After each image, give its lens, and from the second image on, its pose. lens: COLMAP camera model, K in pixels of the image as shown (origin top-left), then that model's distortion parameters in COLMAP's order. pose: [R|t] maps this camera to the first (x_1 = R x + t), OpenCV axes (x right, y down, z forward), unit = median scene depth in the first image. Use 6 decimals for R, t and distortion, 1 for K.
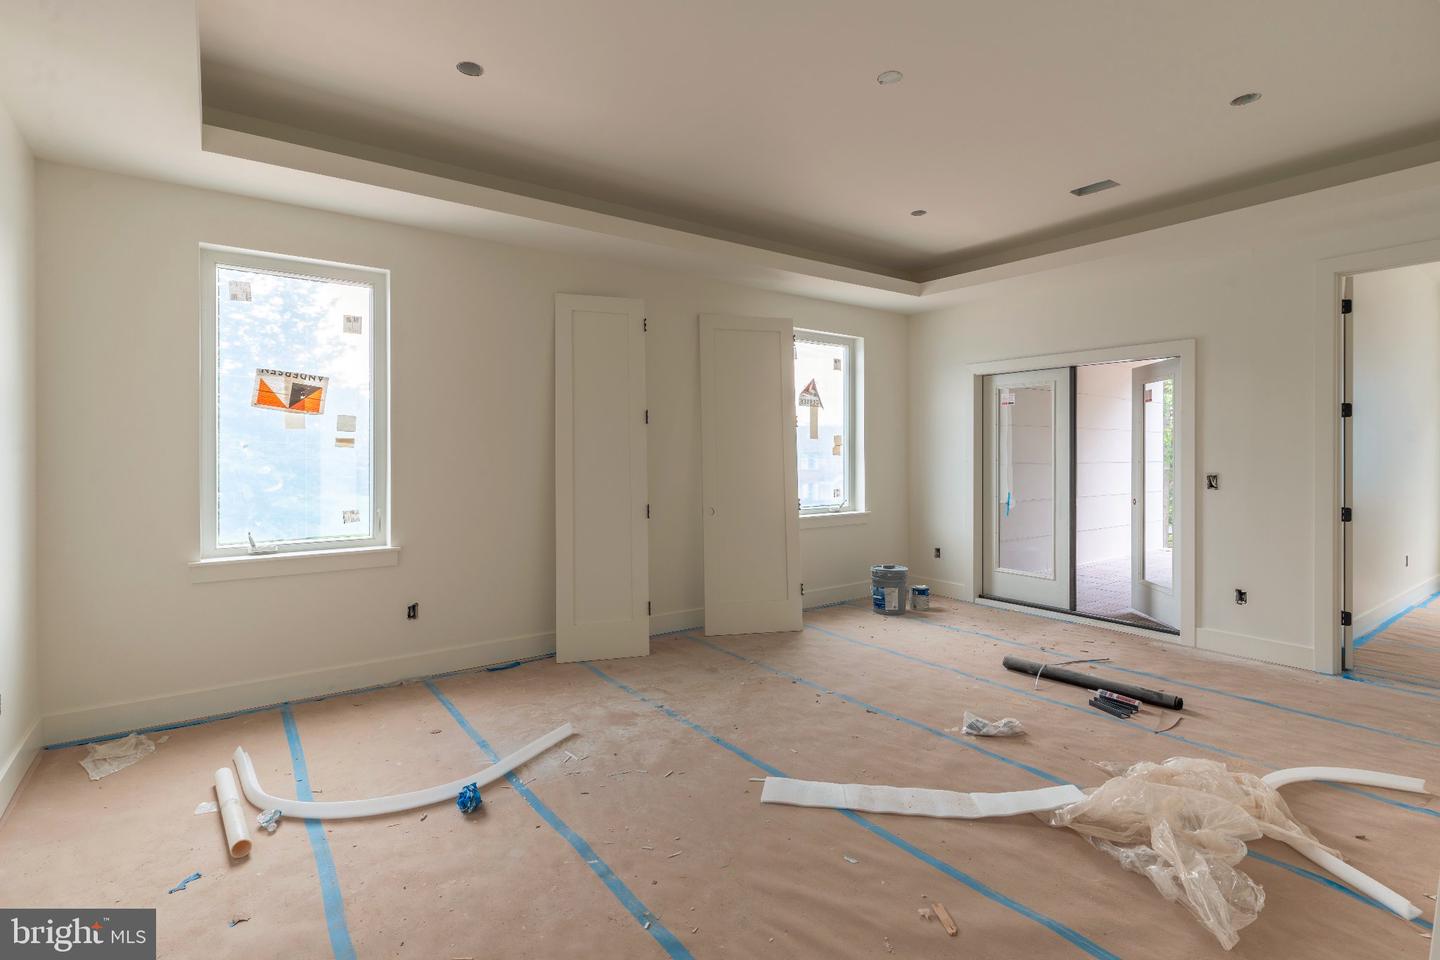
lens RADIAL K [[742.3, 0, 748.2], [0, 742.3, 453.3], [0, 0, 1]] dist [0.000824, 0.000138]
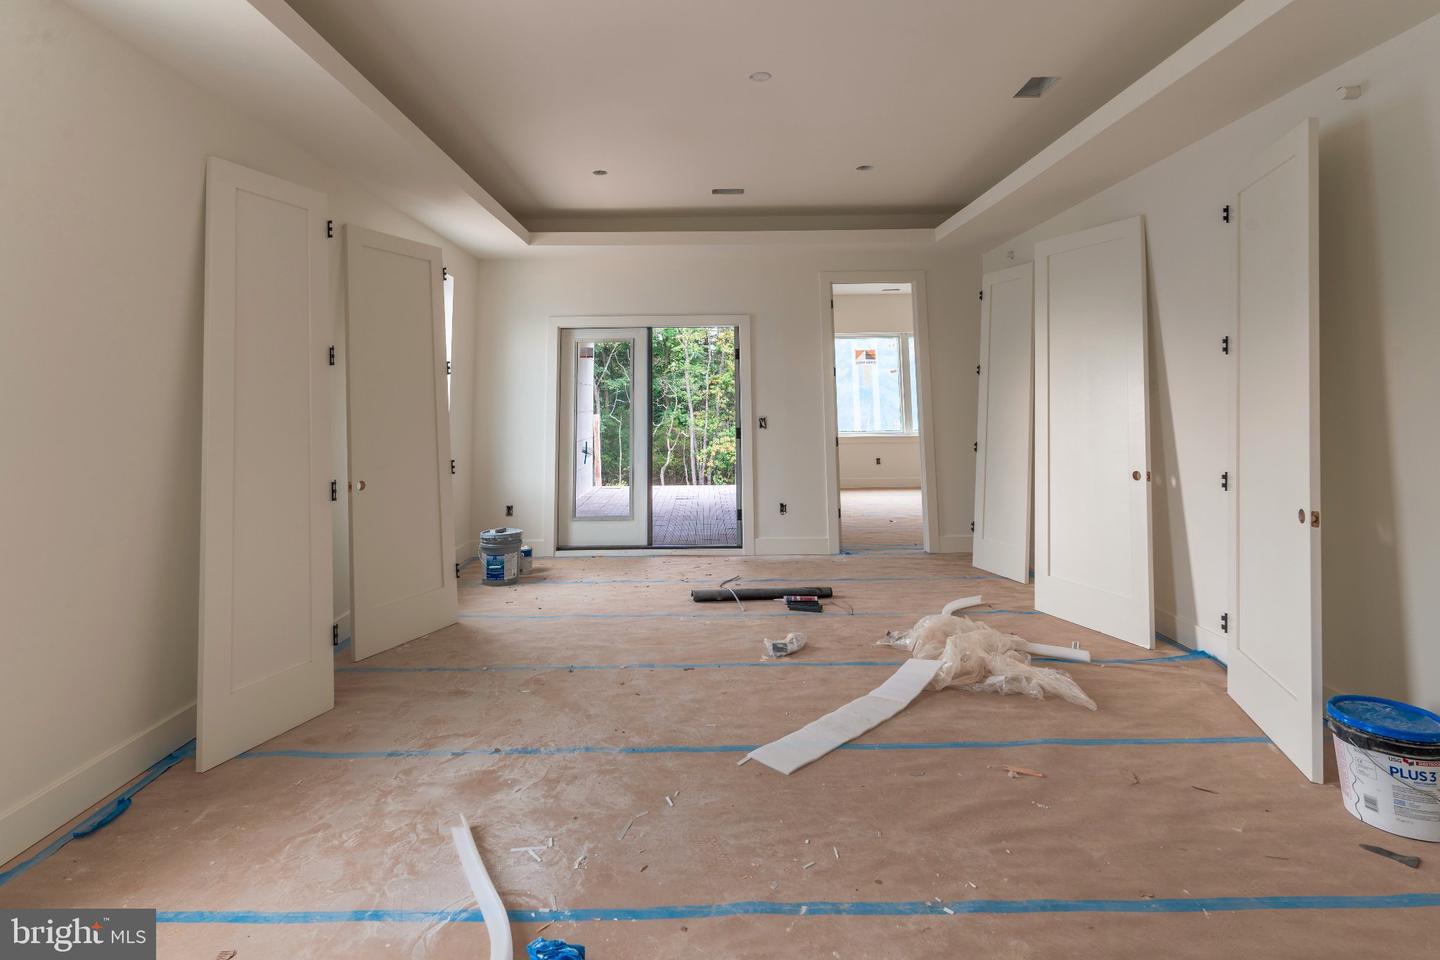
lens RADIAL K [[737.9, 0, 724.9], [0, 737.9, 297.7], [0, 0, 1]] dist [-0.002540, 0.000923]
pose [[0.569883, 0.107165, 0.814708, -0.553967], [0.012864, 0.990174, -0.139245, -0.000918], [-0.821625, 0.089834, 0.562905, 0.312613]]
